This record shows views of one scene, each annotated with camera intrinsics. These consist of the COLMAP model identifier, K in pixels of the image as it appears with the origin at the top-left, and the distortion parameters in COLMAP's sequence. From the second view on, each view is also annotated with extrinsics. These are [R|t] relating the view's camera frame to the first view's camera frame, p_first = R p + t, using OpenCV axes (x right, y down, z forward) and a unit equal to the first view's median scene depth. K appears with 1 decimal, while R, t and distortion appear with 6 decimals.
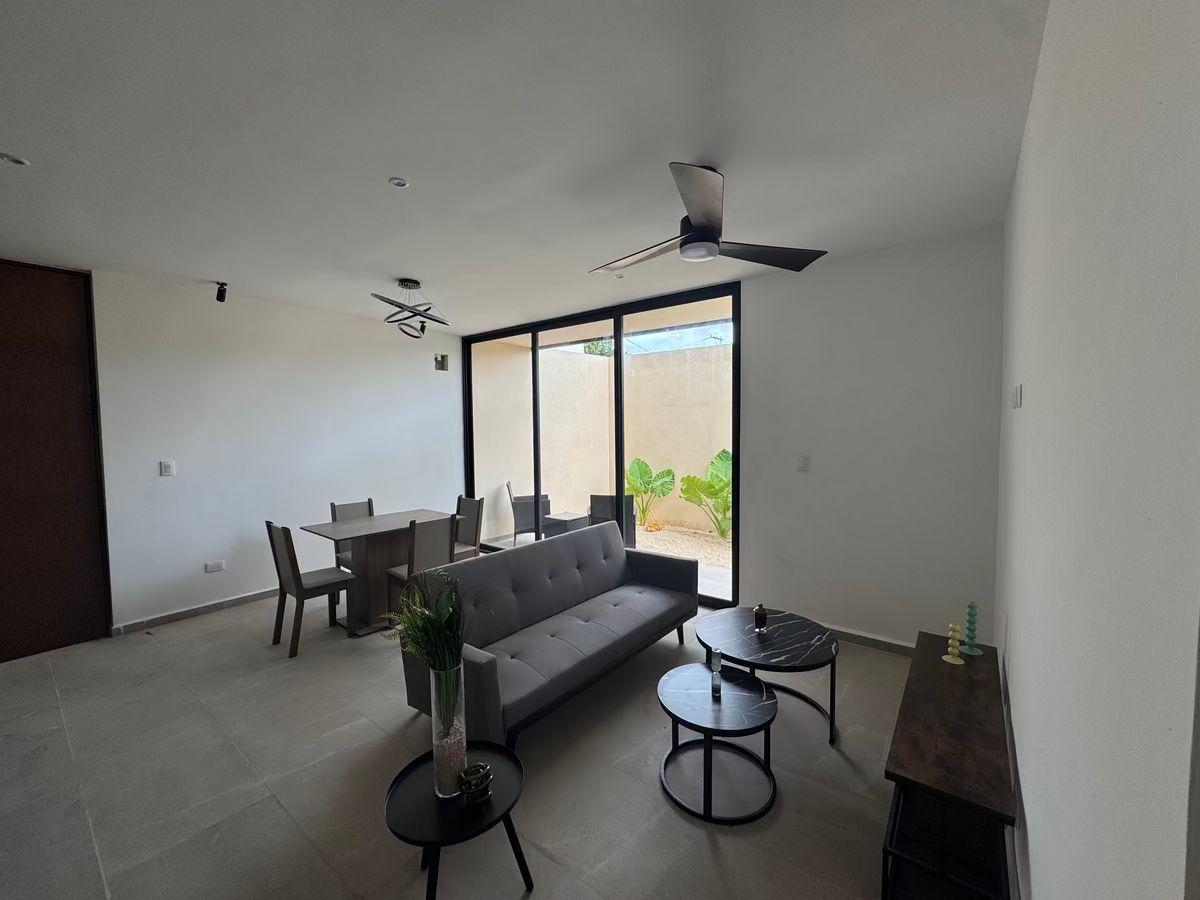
lens RADIAL K [[479.1, 0, 600.5], [0, 479.1, 449.0], [0, 0, 1]] dist [-0.002760, 0.000643]
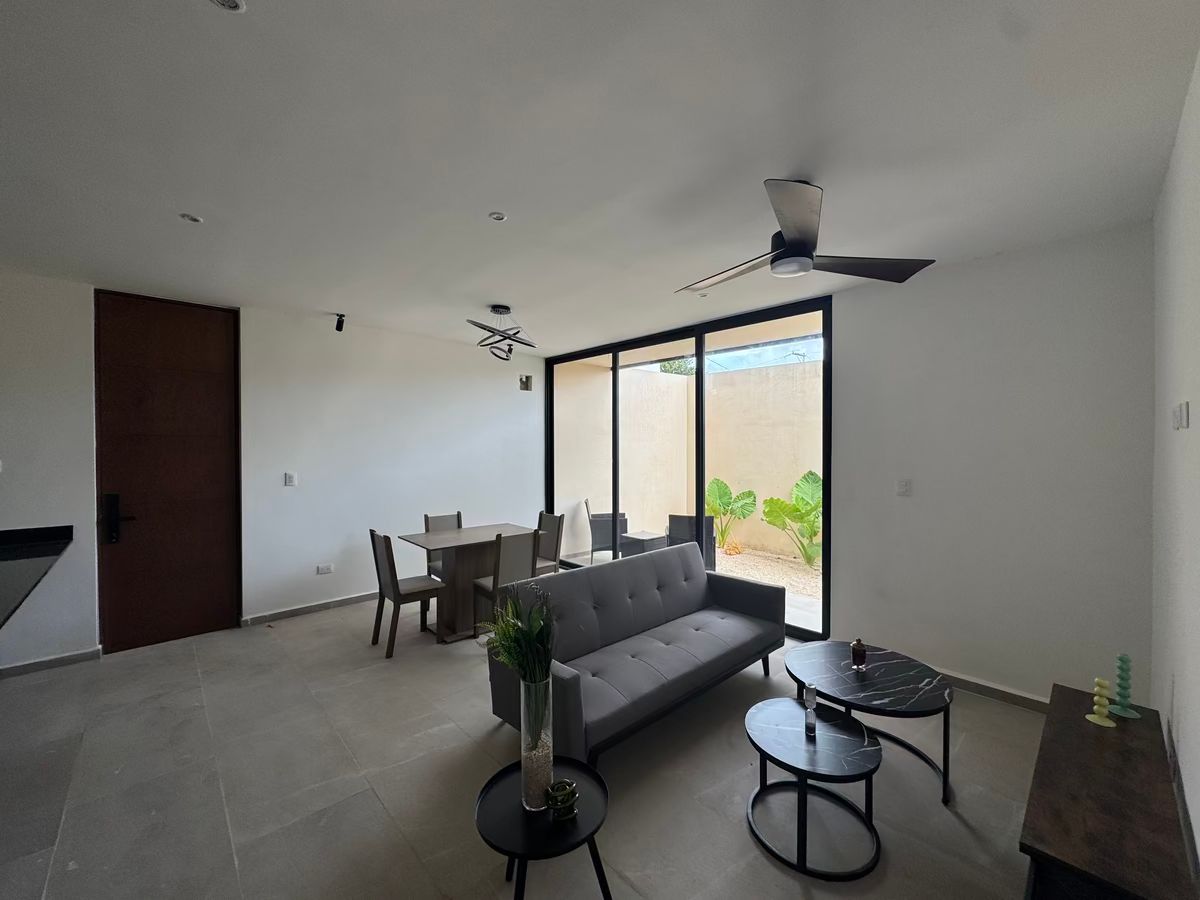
lens RADIAL K [[479.1, 0, 601.0], [0, 479.1, 449.7], [0, 0, 1]] dist [-0.002760, 0.000643]
pose [[0.988113, 0.011001, -0.153336, -0.019896], [-0.016736, 0.999206, -0.036158, -0.000027], [0.152816, 0.038294, 0.987512, -0.003719]]
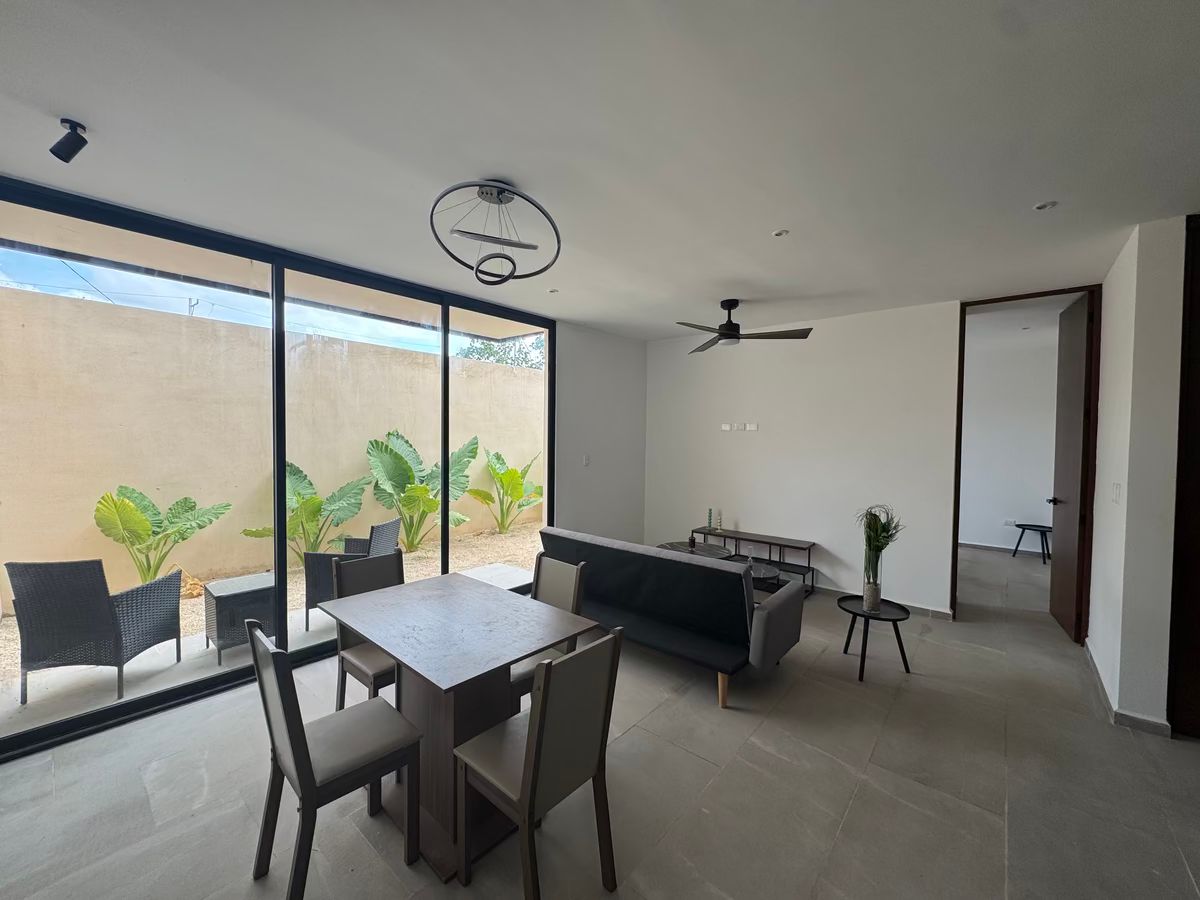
lens RADIAL K [[479.1, 0, 593.0], [0, 479.1, 455.5], [0, 0, 1]] dist [-0.002760, 0.000643]
pose [[0.054825, -0.035611, 0.997861, -1.480151], [0.035447, 0.998803, 0.033697, -0.052128], [-0.997867, 0.033524, 0.056021, 1.269646]]
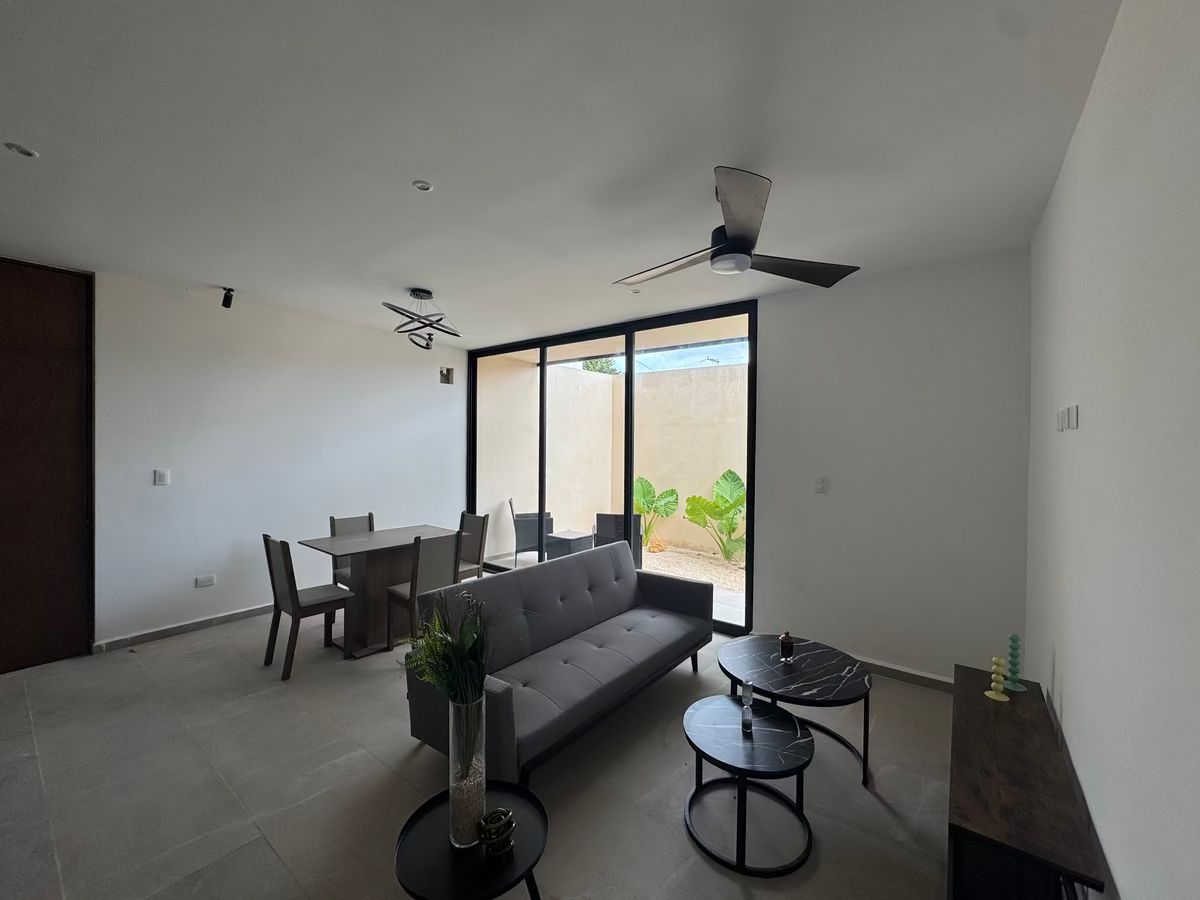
lens RADIAL K [[479.1, 0, 601.2], [0, 479.1, 449.3], [0, 0, 1]] dist [-0.002760, 0.000643]
pose [[0.999733, 0.020487, 0.010715, -0.051768], [-0.020053, 0.999033, -0.039131, 0.006261], [-0.011506, 0.038905, 0.999177, 0.041146]]
